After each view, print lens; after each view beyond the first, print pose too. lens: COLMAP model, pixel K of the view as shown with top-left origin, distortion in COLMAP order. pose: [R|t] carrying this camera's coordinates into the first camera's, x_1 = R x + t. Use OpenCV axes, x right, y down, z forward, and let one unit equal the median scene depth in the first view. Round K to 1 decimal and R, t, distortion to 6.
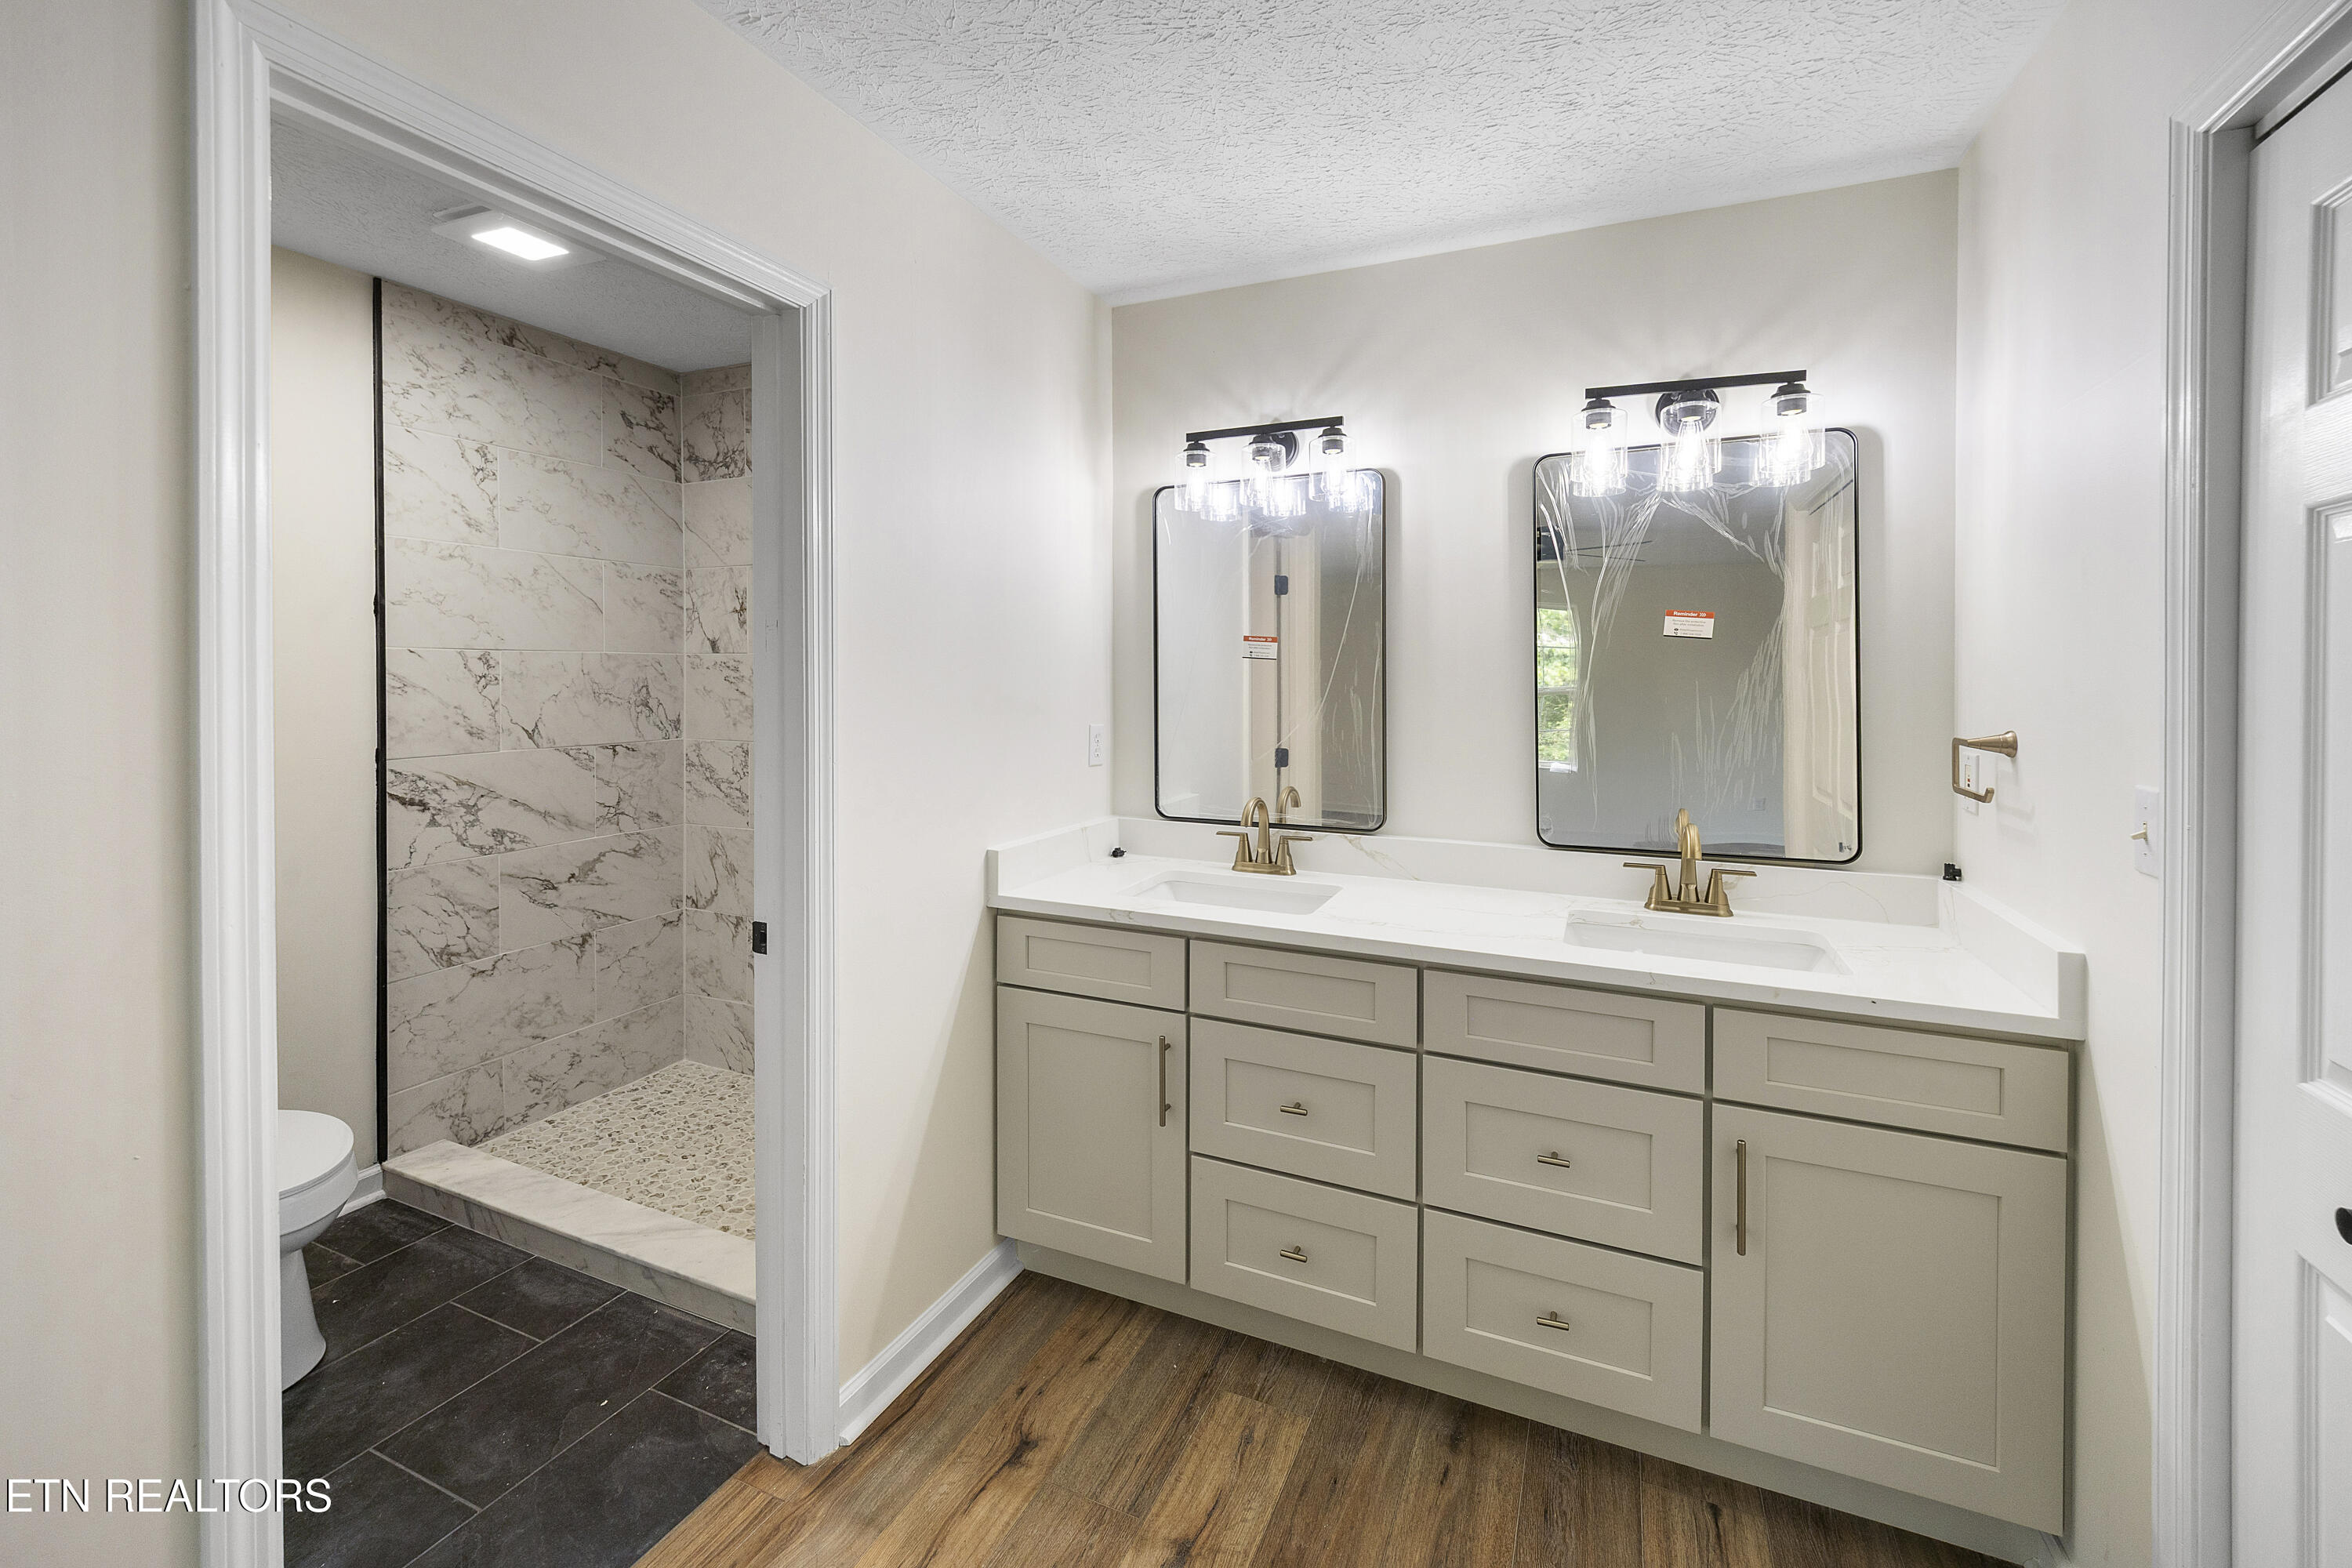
lens RADIAL K [[989.7, 0, 1139.5], [0, 989.7, 689.6], [0, 0, 1]] dist [0.001640, 0.000026]
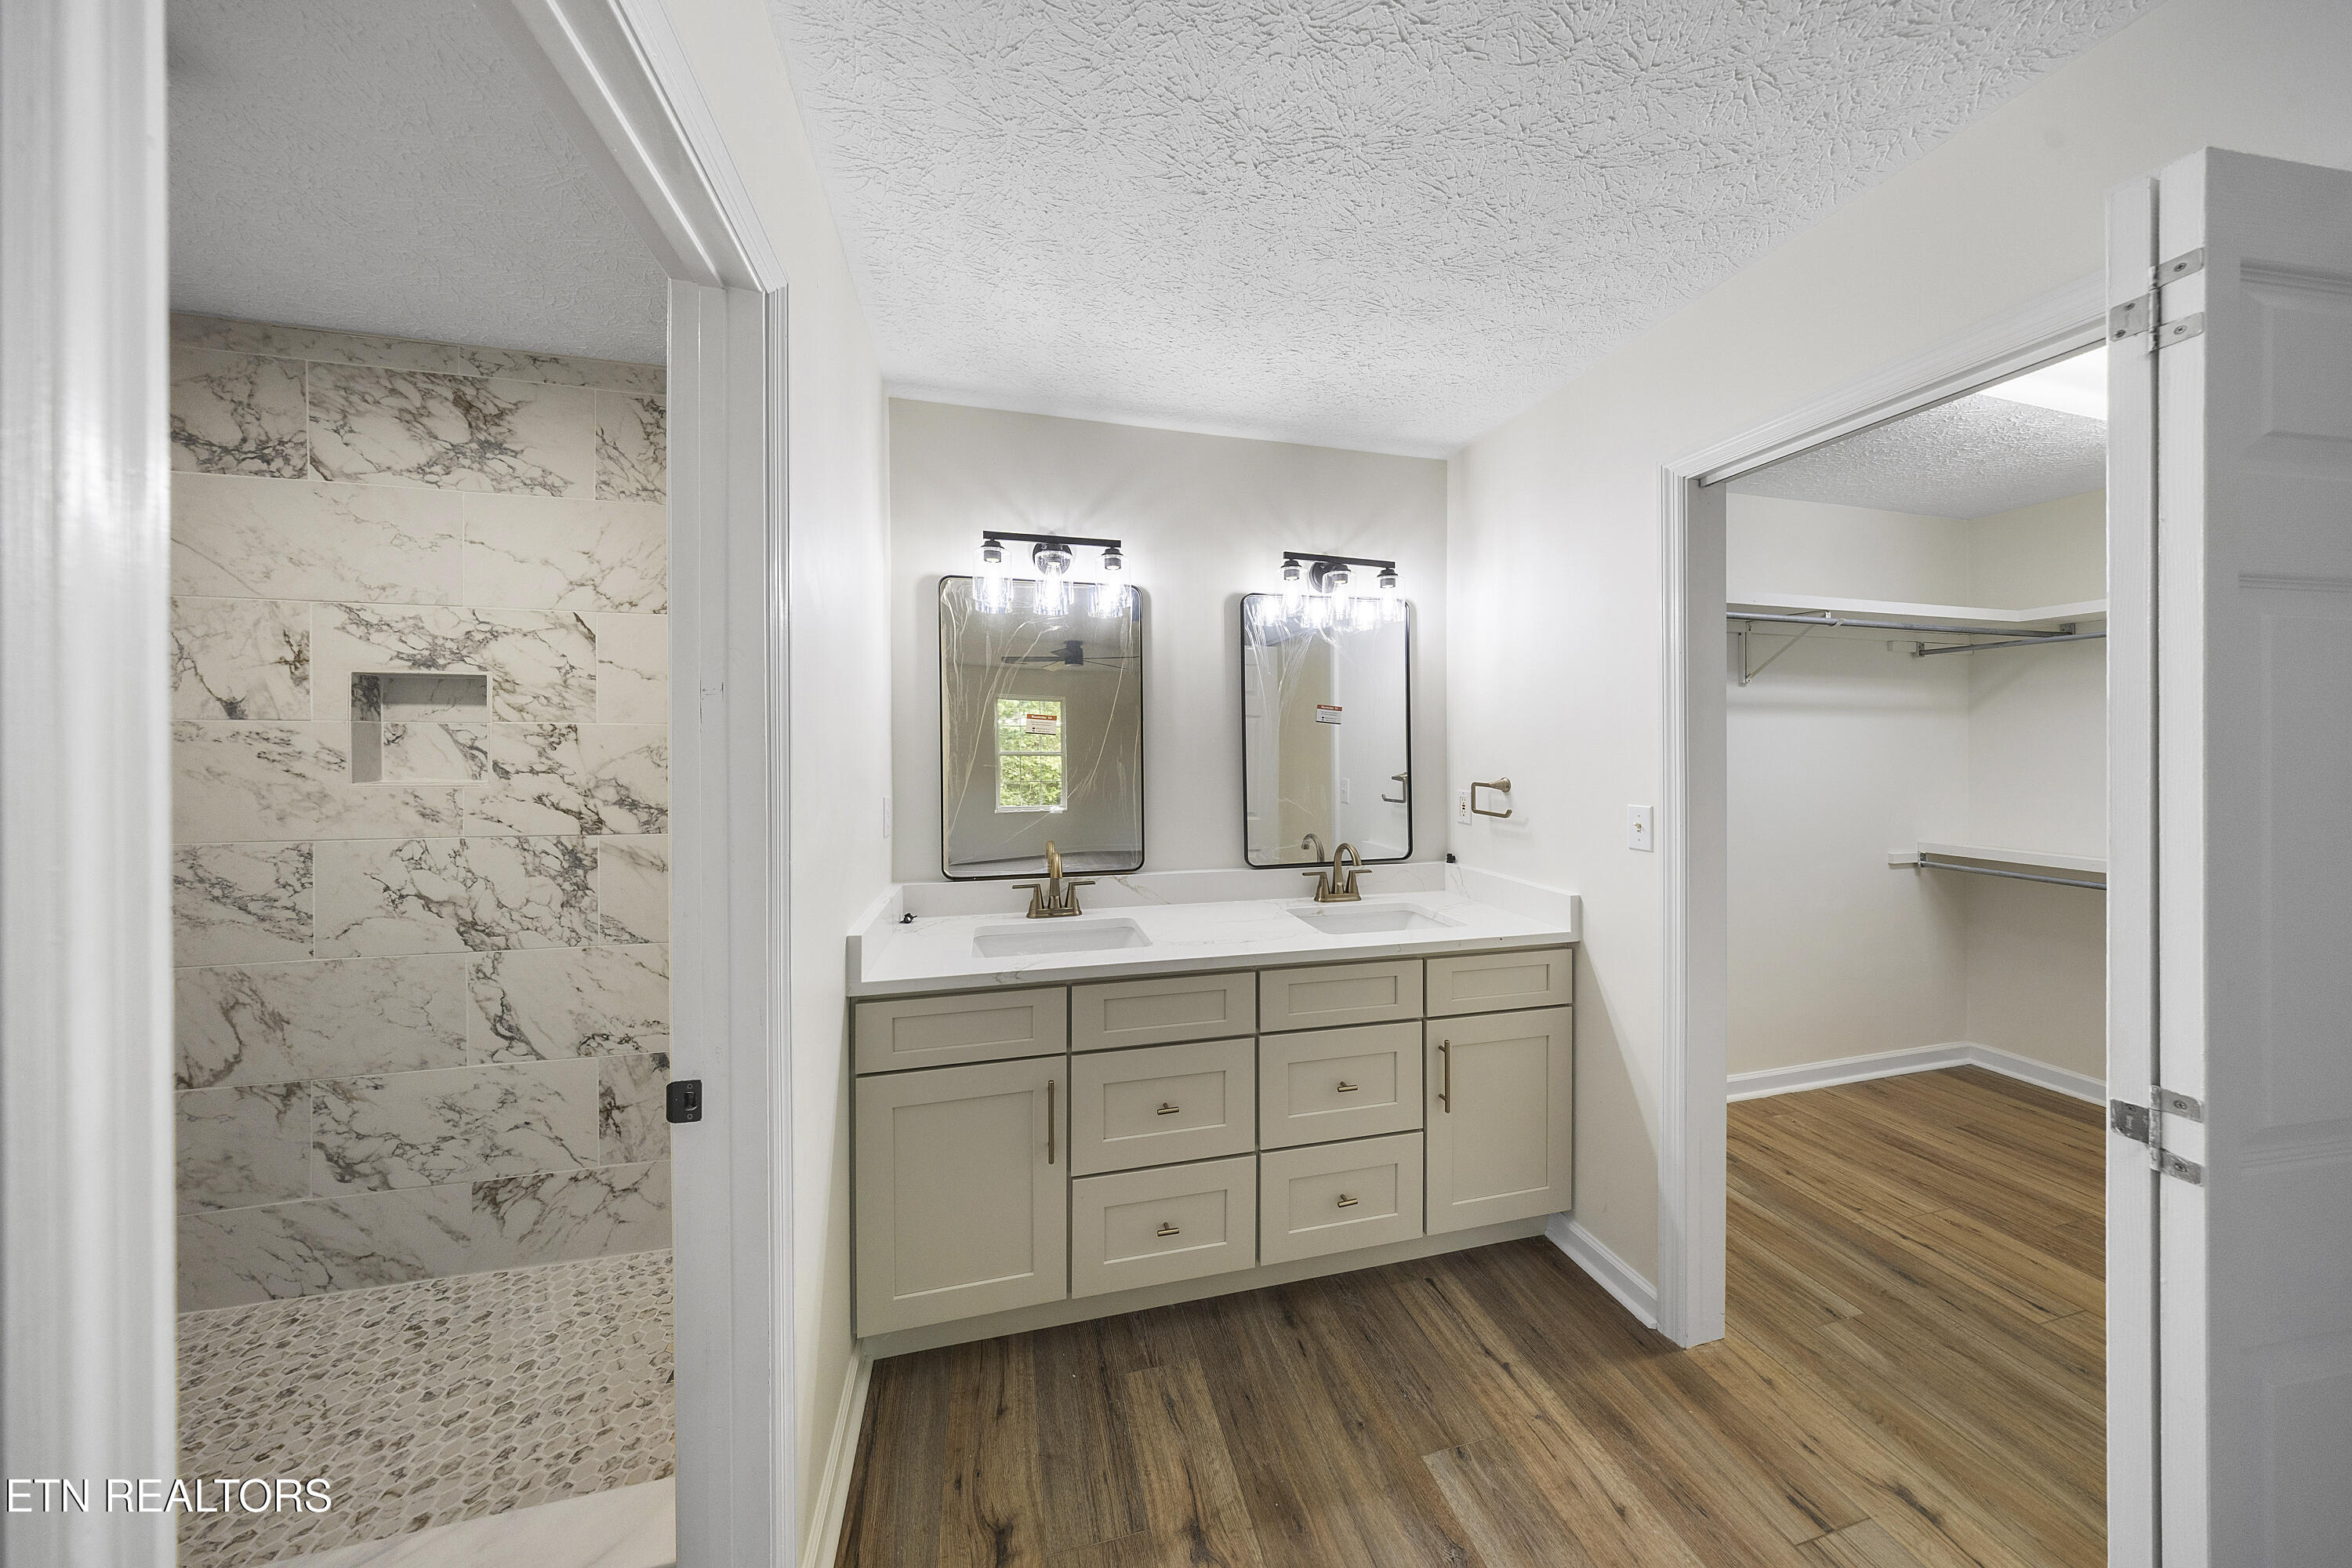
lens RADIAL K [[744.5, 0, 1173.3], [0, 744.5, 746.0], [0, 0, 1]] dist [-0.001493, -0.000164]
pose [[0.779632, -0.004373, 0.626223, -0.382891], [0.009418, 0.999944, -0.004742, -0.014505], [-0.626167, 0.009595, 0.779630, 0.268345]]
